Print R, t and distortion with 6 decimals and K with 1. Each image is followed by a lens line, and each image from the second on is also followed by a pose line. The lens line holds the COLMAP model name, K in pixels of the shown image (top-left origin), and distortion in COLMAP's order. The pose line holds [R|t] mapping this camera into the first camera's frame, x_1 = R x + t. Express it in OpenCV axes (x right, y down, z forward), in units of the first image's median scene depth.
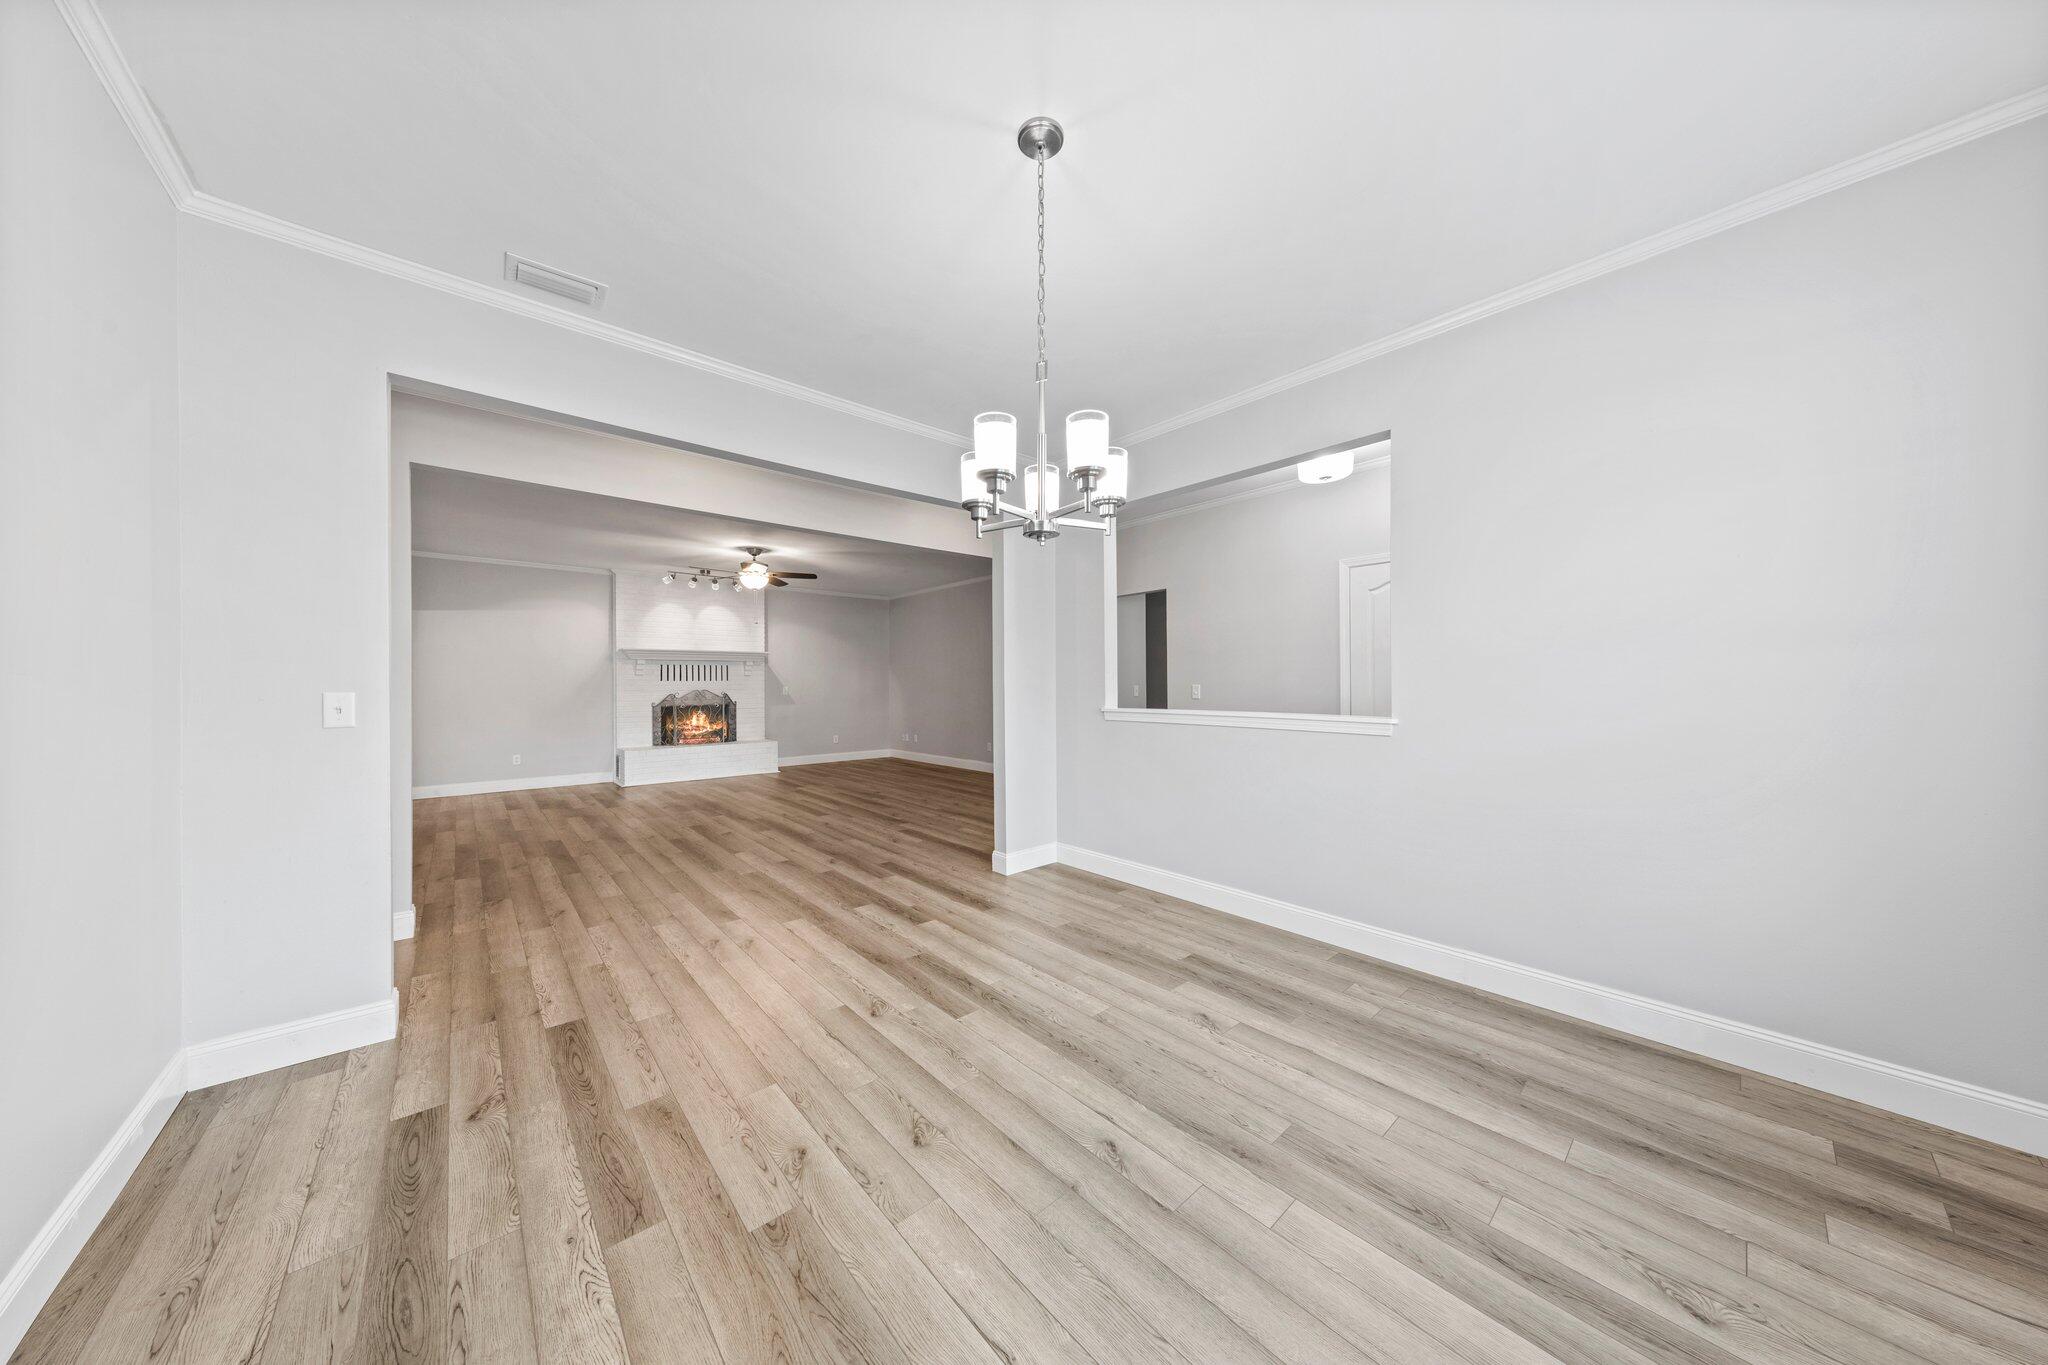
lens RADIAL K [[646.6, 0, 1029.0], [0, 646.6, 686.4], [0, 0, 1]] dist [0.009611, -0.001960]
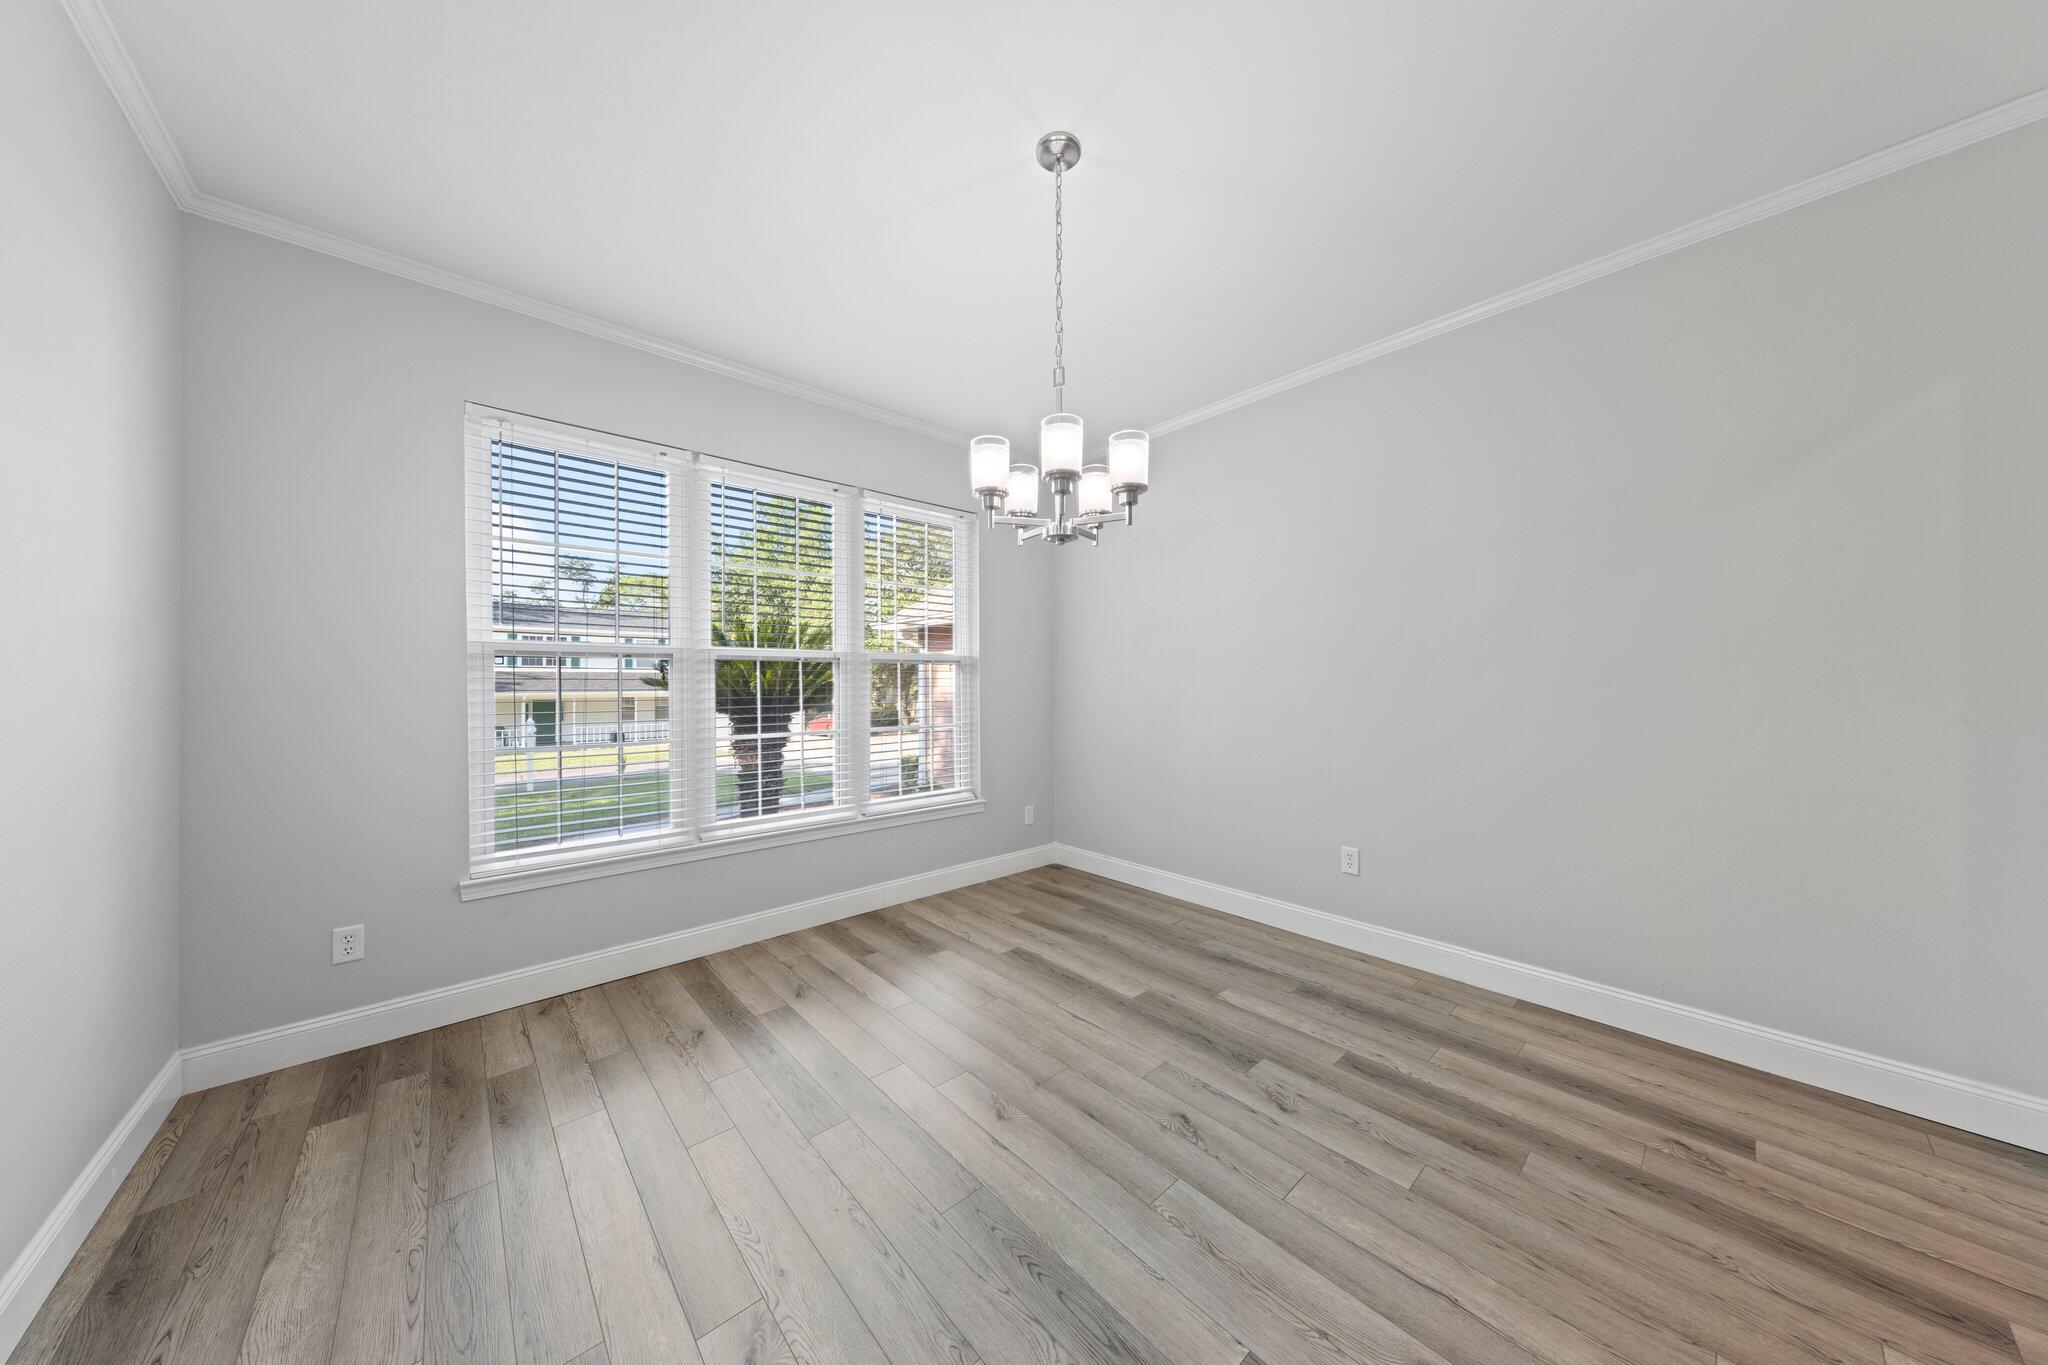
lens RADIAL K [[646.6, 0, 1029.0], [0, 646.6, 686.4], [0, 0, 1]] dist [0.009611, -0.001960]
pose [[-0.999945, 0.009919, -0.003328, 0.071740], [0.009884, 0.999898, 0.010327, -0.010146], [0.003430, 0.010294, -0.999941, 1.929804]]
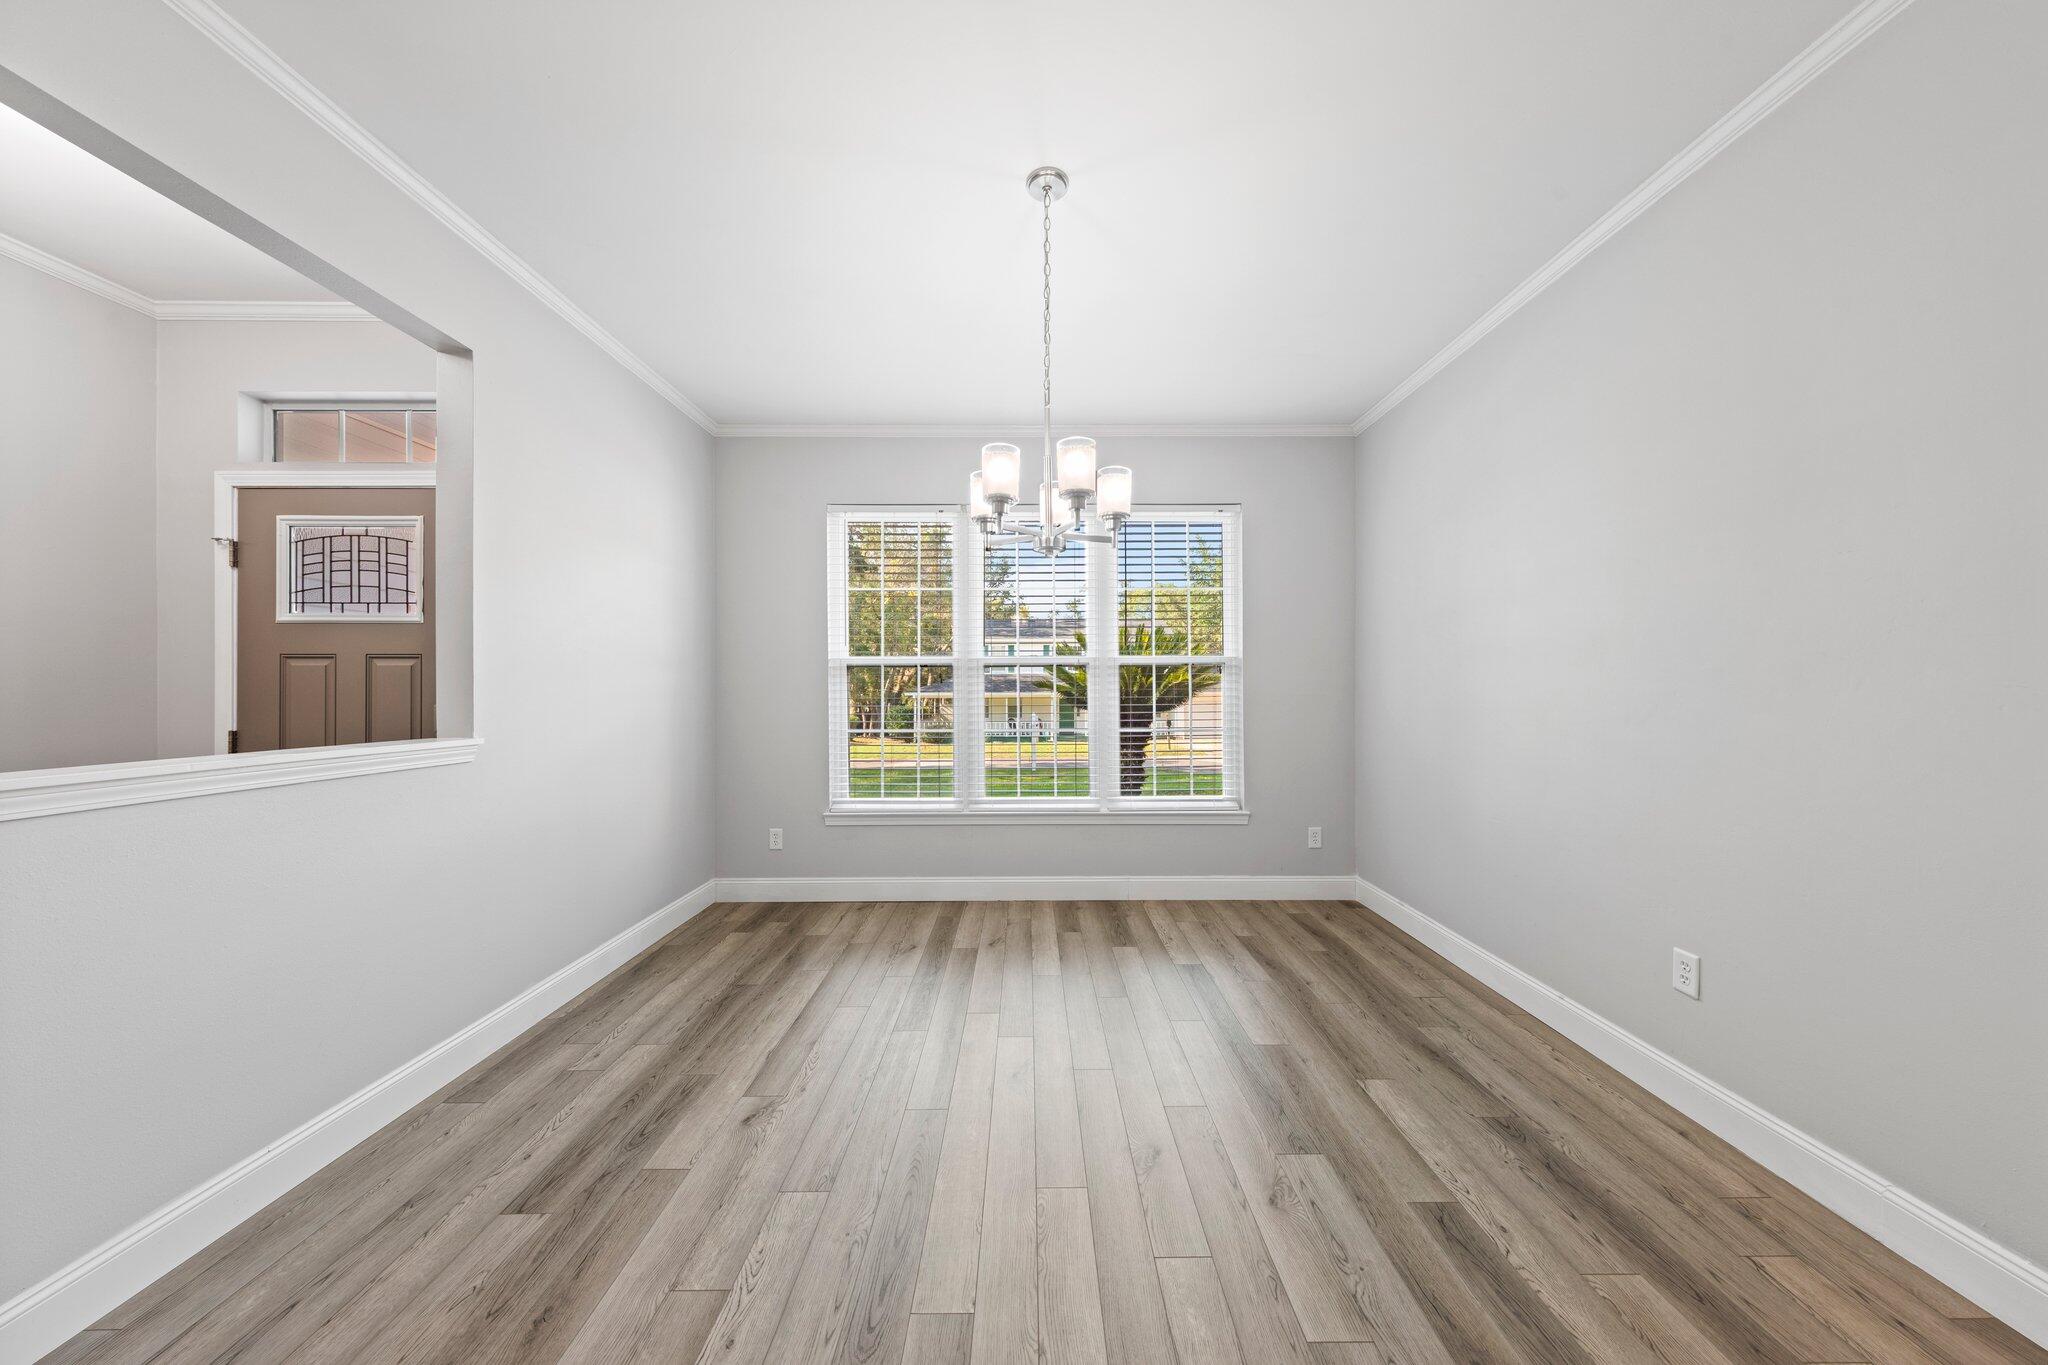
lens RADIAL K [[675.2, 0, 1029.5], [0, 675.2, 687.1], [0, 0, 1]] dist [0.003307, -0.000051]
pose [[-0.749085, 0.005965, 0.662447, -0.669798], [0.009082, 0.999958, 0.001266, -0.005873], [-0.662412, 0.006965, -0.749107, 1.783589]]
